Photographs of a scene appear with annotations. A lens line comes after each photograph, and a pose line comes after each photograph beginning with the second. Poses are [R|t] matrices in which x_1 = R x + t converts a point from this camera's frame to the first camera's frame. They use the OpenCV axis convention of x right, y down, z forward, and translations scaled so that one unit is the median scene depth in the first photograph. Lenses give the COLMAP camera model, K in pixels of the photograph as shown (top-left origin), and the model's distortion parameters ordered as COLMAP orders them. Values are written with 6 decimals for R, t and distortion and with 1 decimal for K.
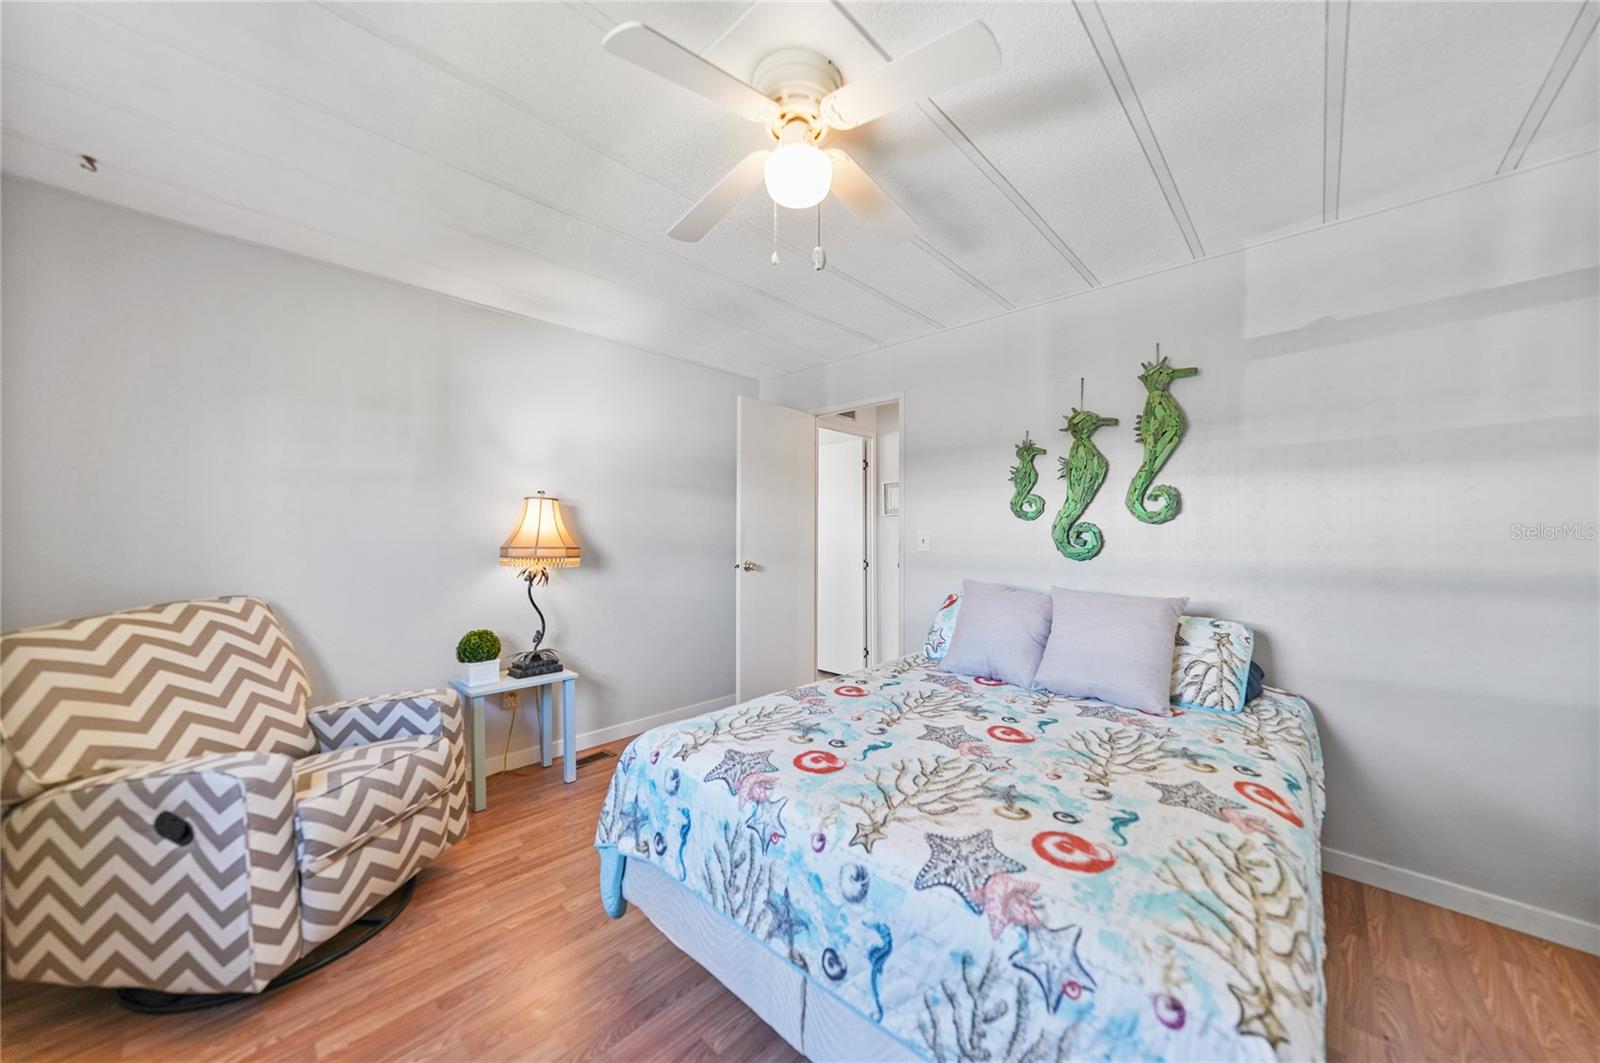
lens RADIAL K [[555.7, 0, 799.9], [0, 555.7, 536.4], [0, 0, 1]] dist [-0.020097, 0.005951]
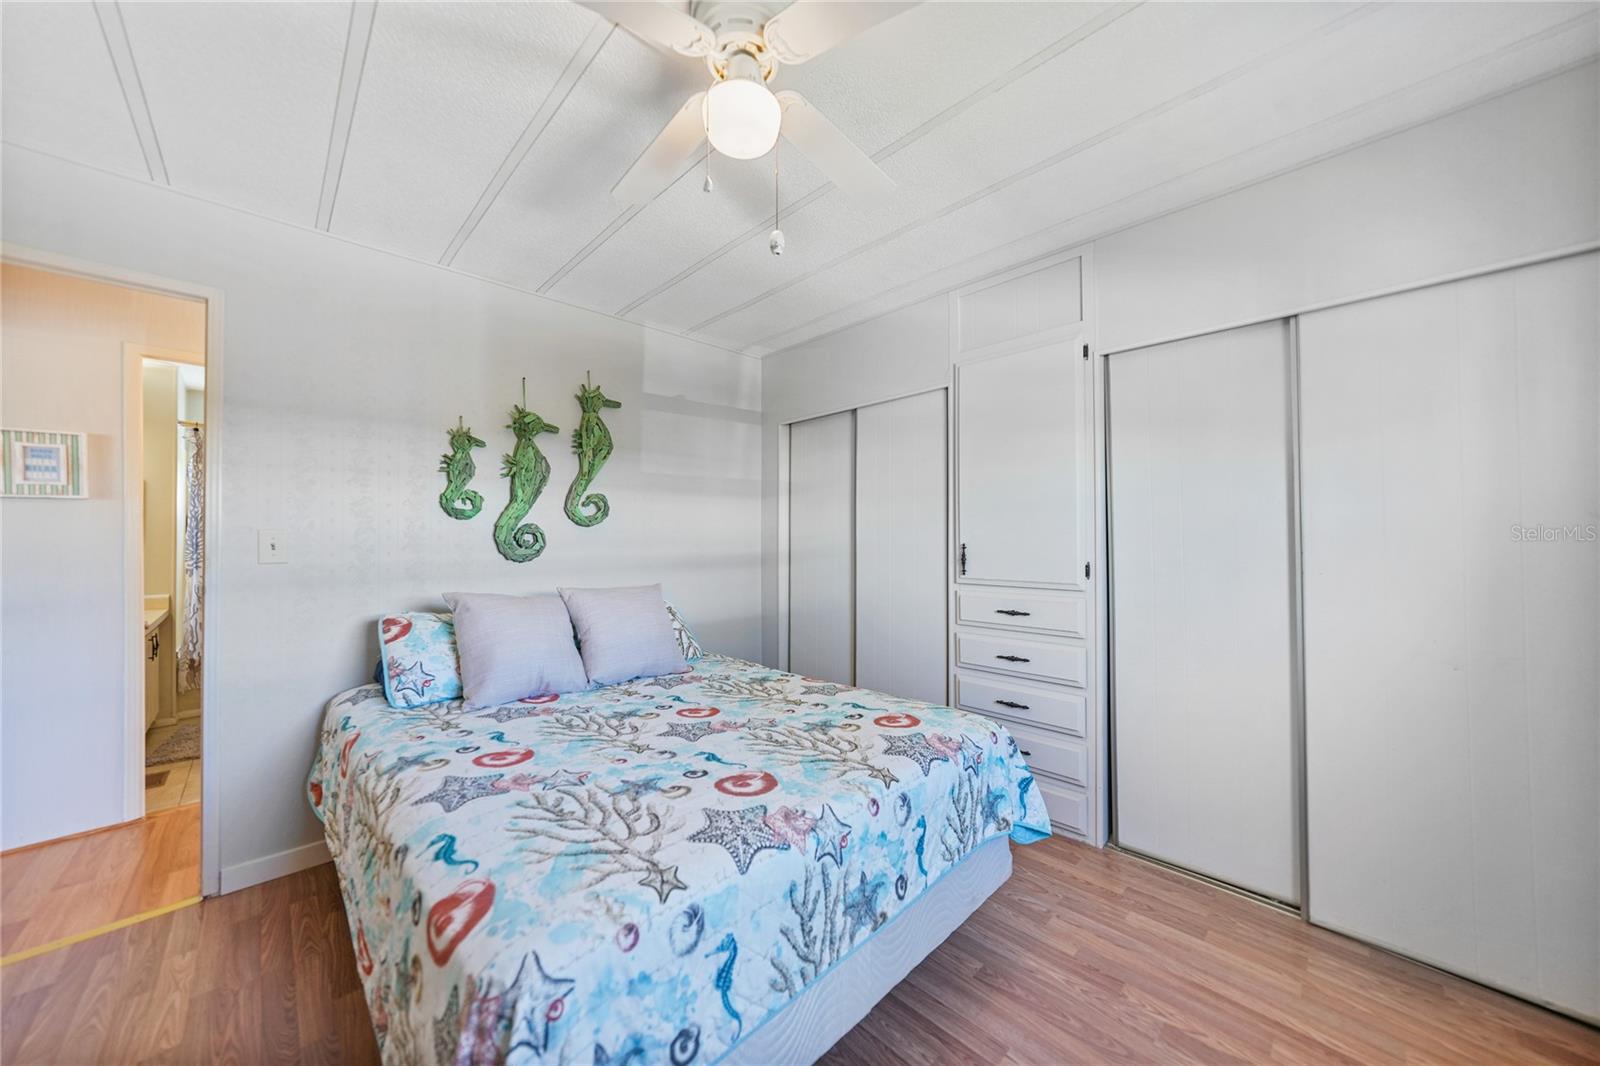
lens RADIAL K [[559.3, 0, 803.4], [0, 559.3, 525.1], [0, 0, 1]] dist [-0.008759, -0.000046]
pose [[0.037855, 0.017826, 0.999124, -0.638977], [0.006761, 0.999813, -0.018095, -0.000175], [-0.999260, 0.007440, 0.037727, 0.627432]]
